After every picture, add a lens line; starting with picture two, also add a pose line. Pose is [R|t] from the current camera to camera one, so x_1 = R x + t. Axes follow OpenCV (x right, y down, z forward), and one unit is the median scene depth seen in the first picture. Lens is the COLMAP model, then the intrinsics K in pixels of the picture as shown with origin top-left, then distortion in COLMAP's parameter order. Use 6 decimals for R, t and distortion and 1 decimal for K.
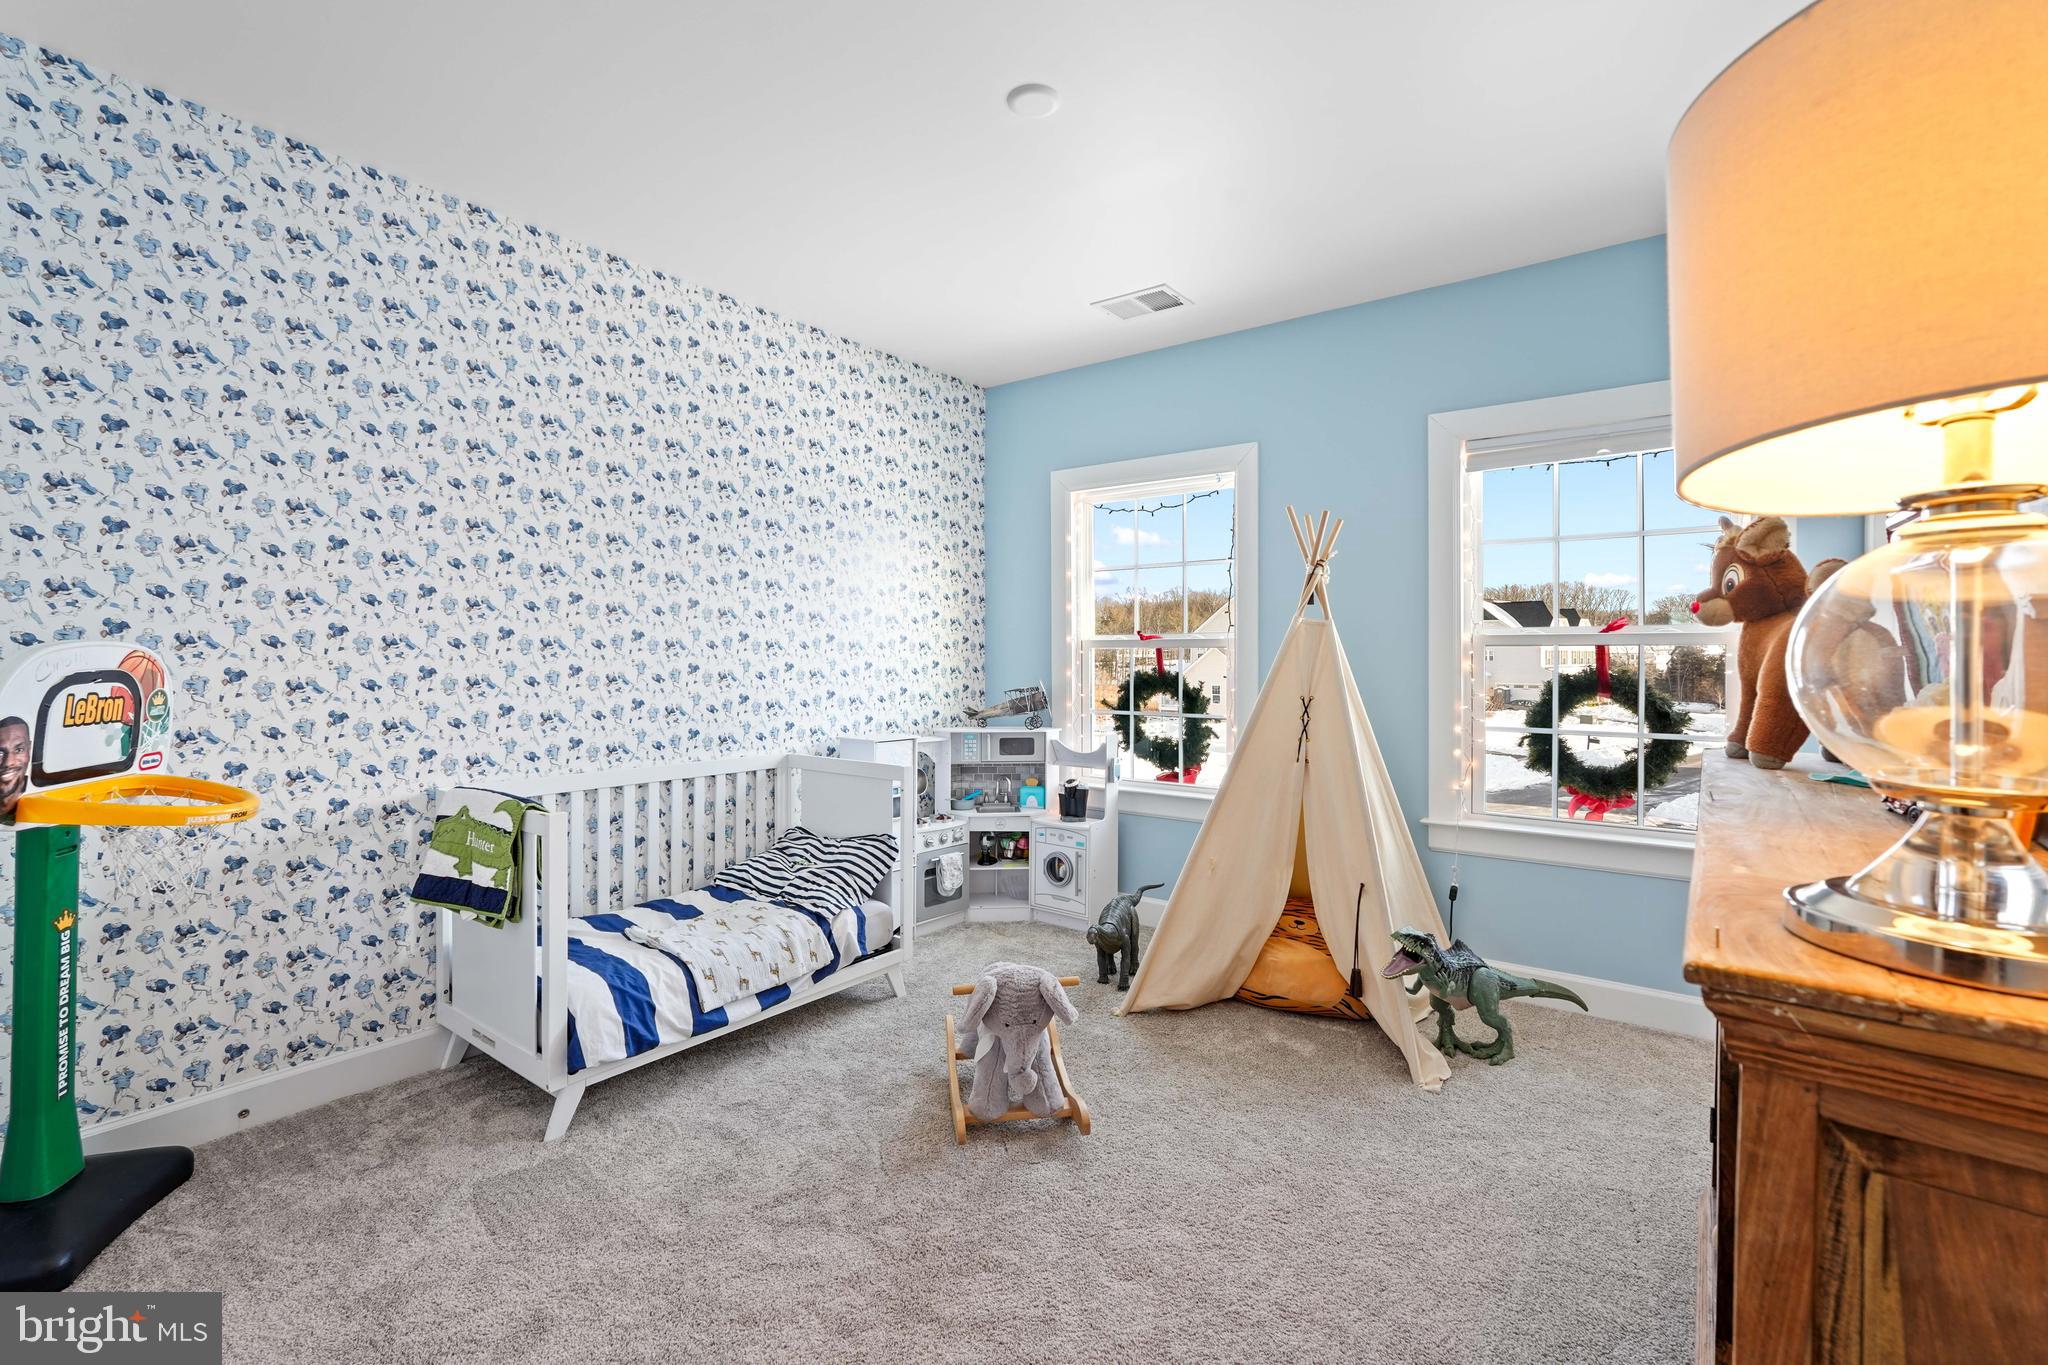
lens RADIAL K [[903.9, 0, 1021.4], [0, 903.9, 682.3], [0, 0, 1]] dist [-0.013543, 0.007650]
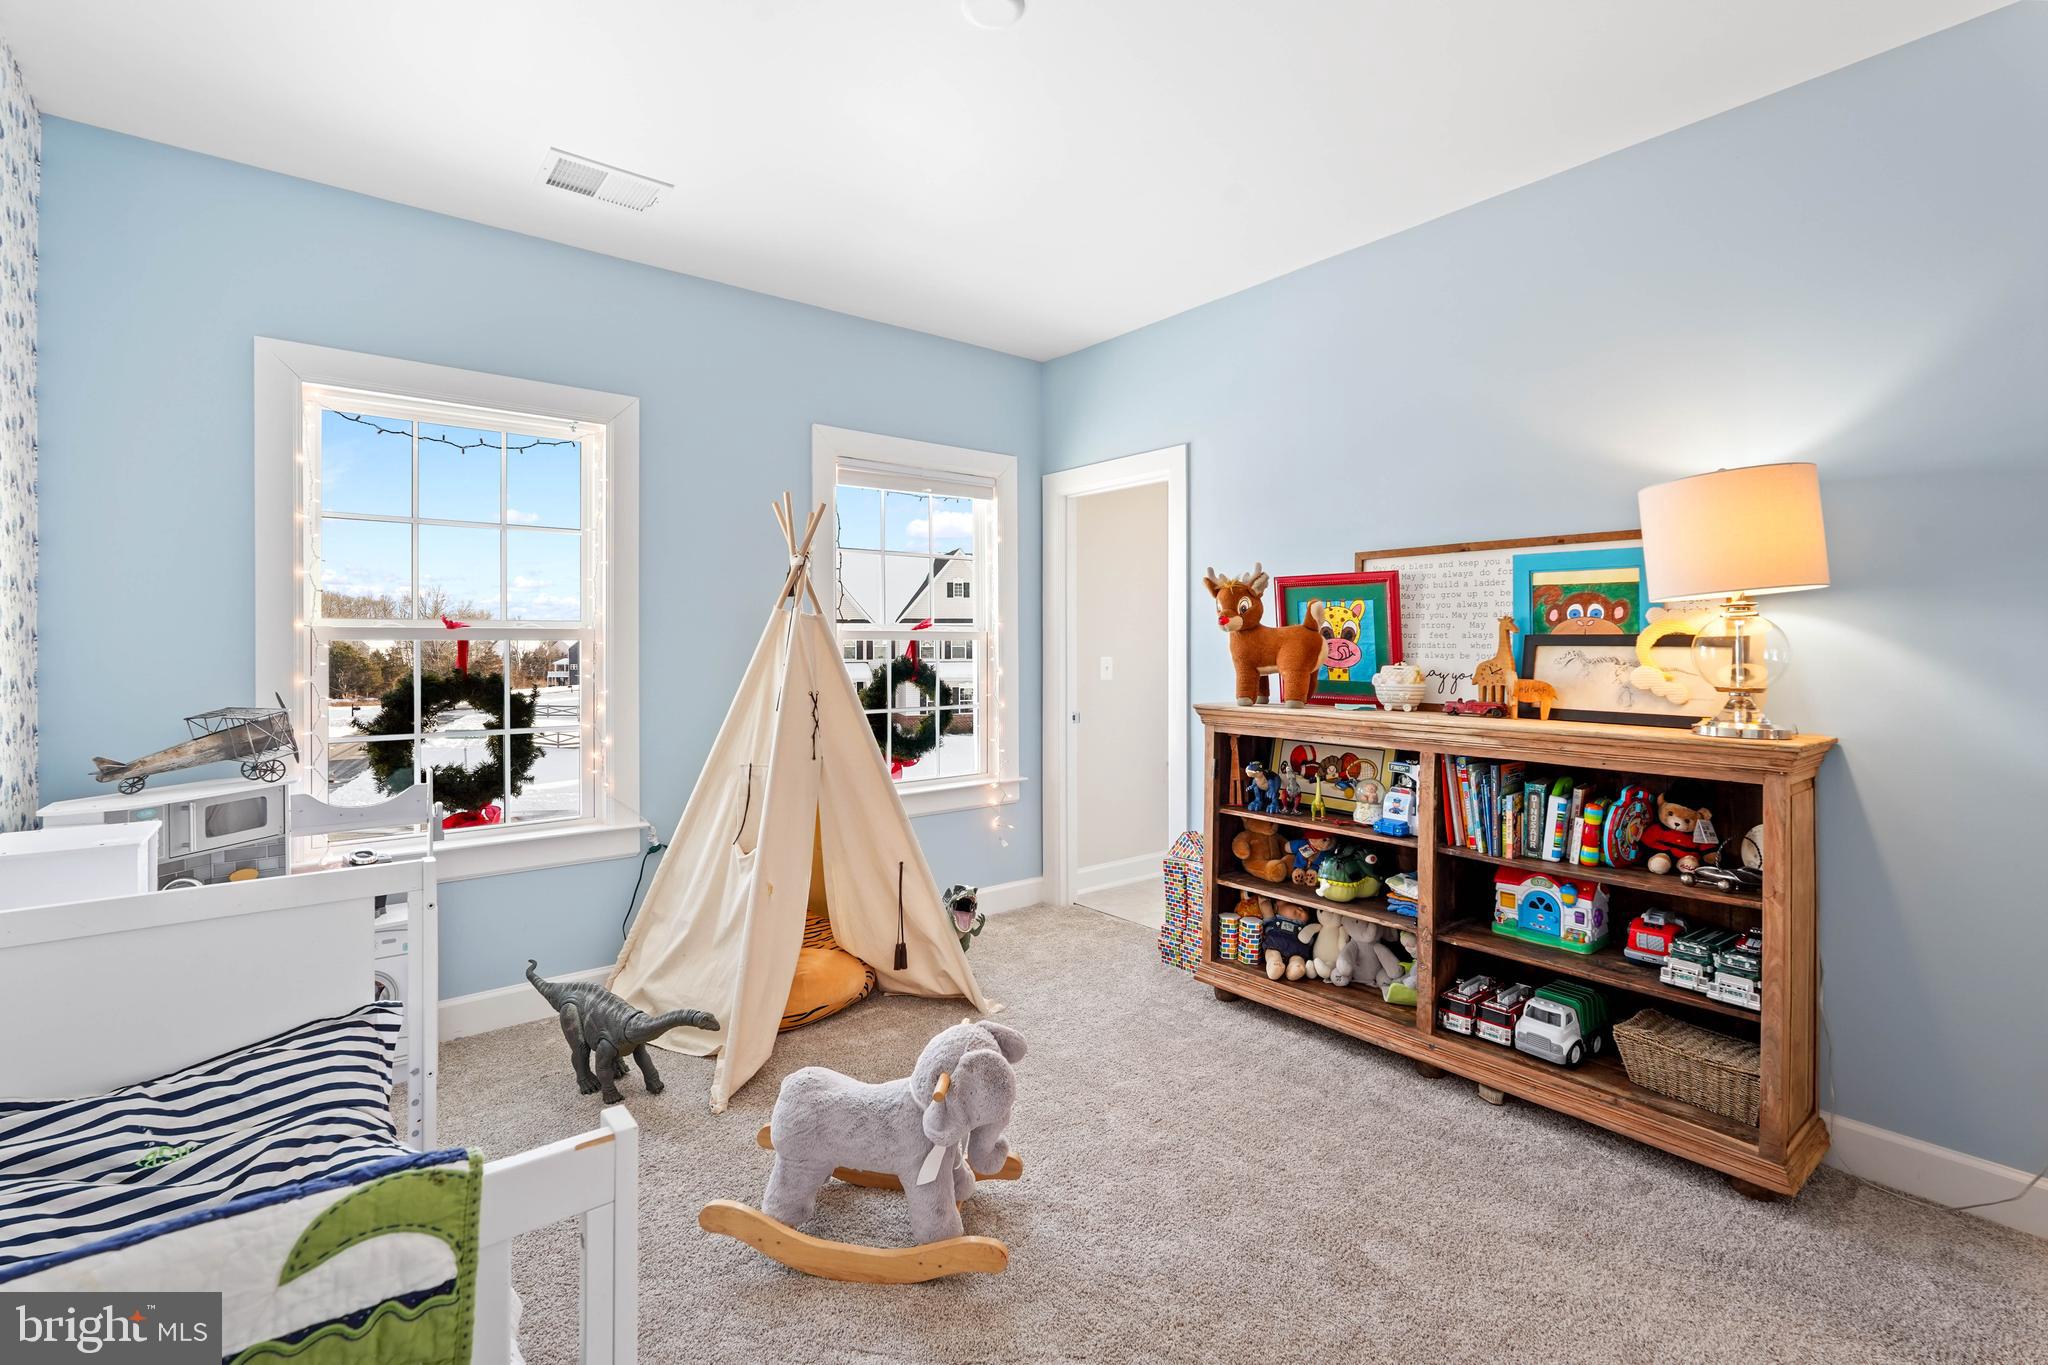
lens RADIAL K [[991.1, 0, 1029.3], [0, 991.1, 644.4], [0, 0, 1]] dist [0.000906, 0.000195]
pose [[0.207583, 0.000516, 0.978217, -0.544416], [0.034233, 0.999383, -0.007792, -0.014708], [-0.977618, 0.035105, 0.207437, 0.431819]]
